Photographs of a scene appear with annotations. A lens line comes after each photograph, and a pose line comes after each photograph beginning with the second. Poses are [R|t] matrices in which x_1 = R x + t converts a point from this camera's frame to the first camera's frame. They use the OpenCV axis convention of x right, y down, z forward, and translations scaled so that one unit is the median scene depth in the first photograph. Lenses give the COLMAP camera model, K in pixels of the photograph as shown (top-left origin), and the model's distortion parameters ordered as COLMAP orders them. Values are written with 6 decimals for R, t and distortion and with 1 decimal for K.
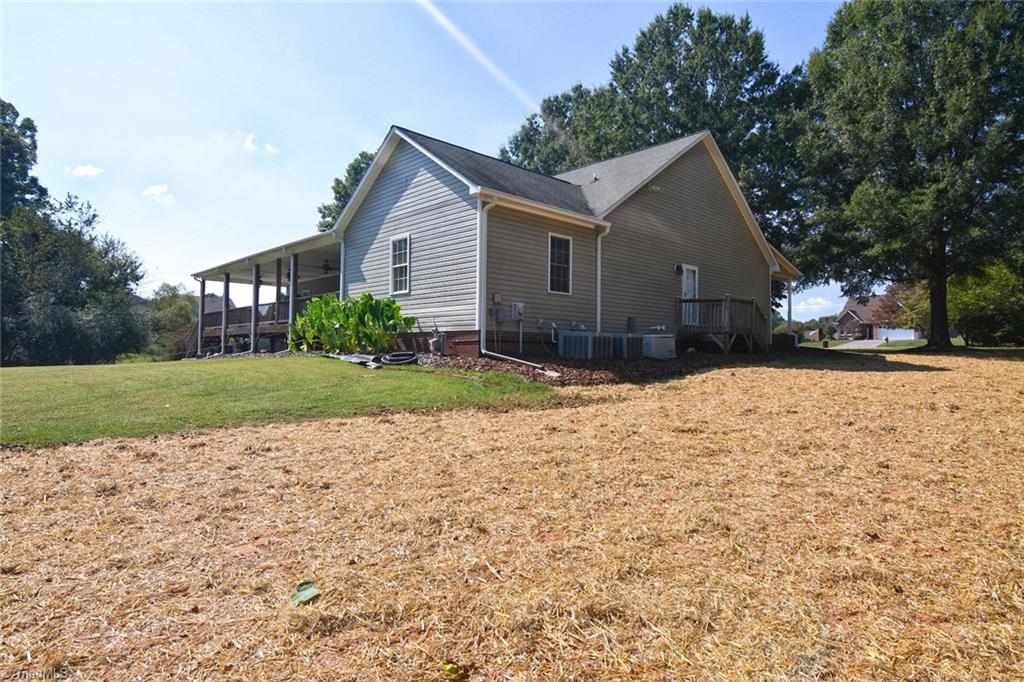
lens RADIAL K [[568.1, 0, 512.0], [0, 568.1, 341.0], [0, 0, 1]] dist [-0.001285, -0.000304]
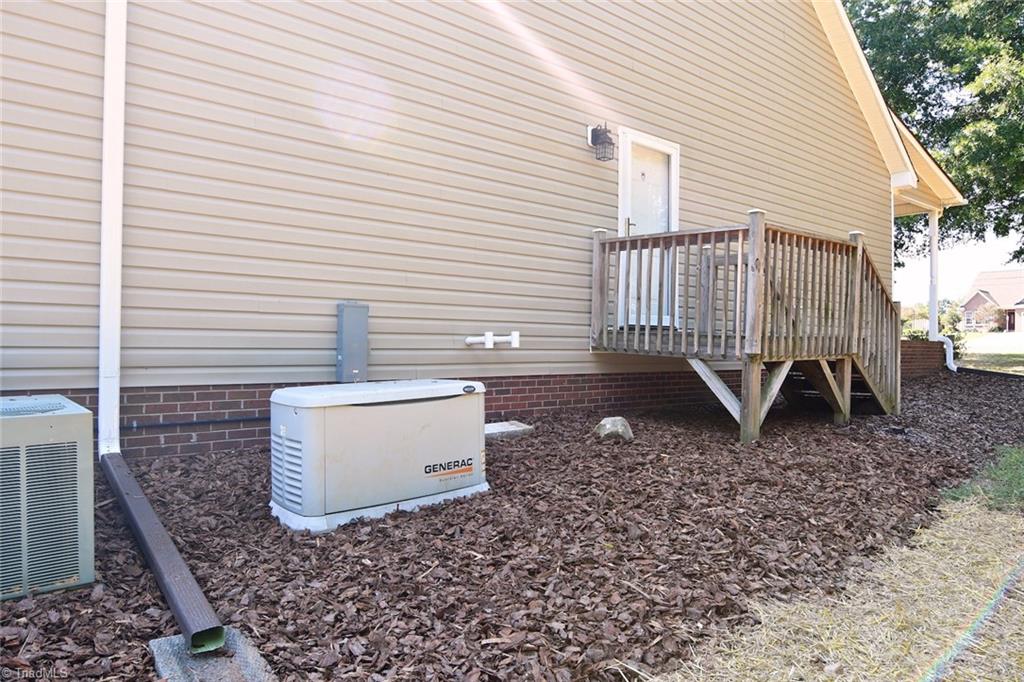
lens RADIAL K [[708.0, 0, 512.0], [0, 708.0, 341.0], [0, 0, 1]] dist [-0.000485, -0.000351]
pose [[0.999348, -0.002720, -0.036000, 0.255044], [0.003164, 0.999920, 0.012284, -0.024527], [0.035963, -0.012390, 0.999276, 0.613257]]
